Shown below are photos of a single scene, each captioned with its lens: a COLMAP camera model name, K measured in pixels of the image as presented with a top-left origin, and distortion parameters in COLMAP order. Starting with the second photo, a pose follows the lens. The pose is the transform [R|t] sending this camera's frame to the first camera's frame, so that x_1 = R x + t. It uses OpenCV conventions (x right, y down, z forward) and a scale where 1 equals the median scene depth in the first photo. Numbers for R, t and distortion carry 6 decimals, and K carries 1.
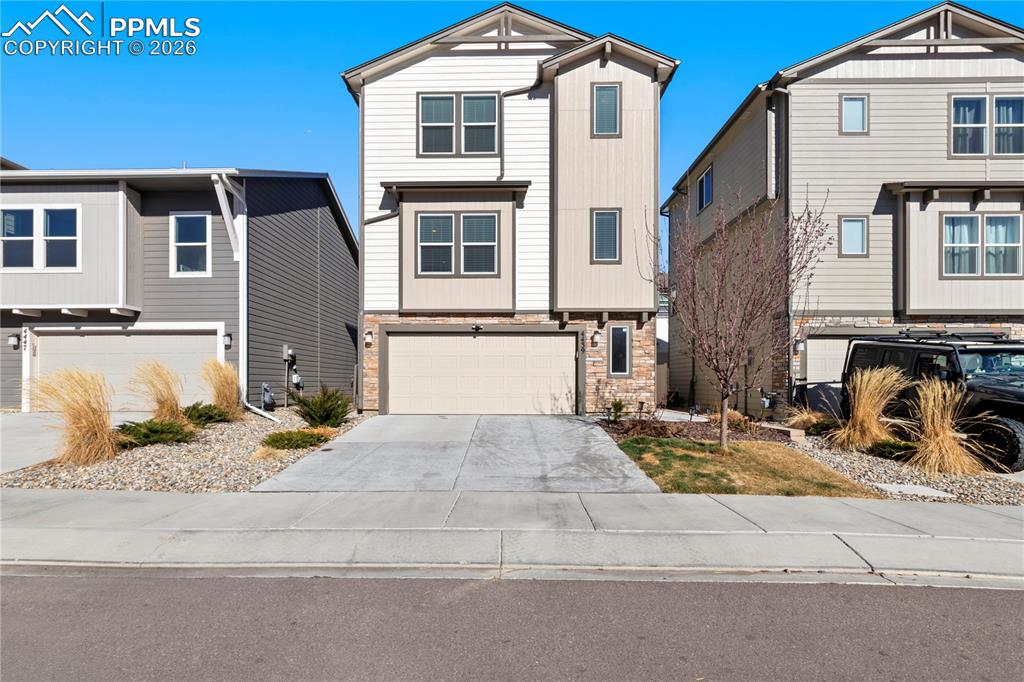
lens RADIAL K [[487.2, 0, 491.0], [0, 487.2, 383.9], [0, 0, 1]] dist [-0.002532, -0.000788]
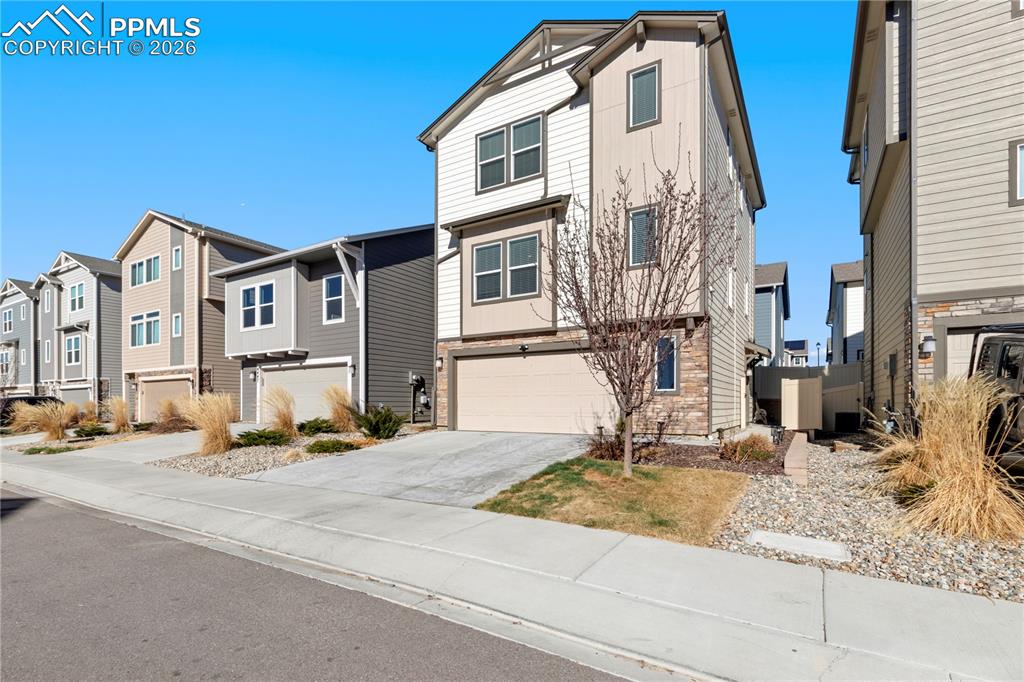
lens RADIAL K [[487.2, 0, 500.2], [0, 487.2, 409.6], [0, 0, 1]] dist [-0.002532, -0.000788]
pose [[0.863013, 0.001298, -0.505179, 0.452089], [0.002585, 0.999972, 0.006986, 0.007451], [0.505174, -0.007335, 0.862986, 0.085522]]
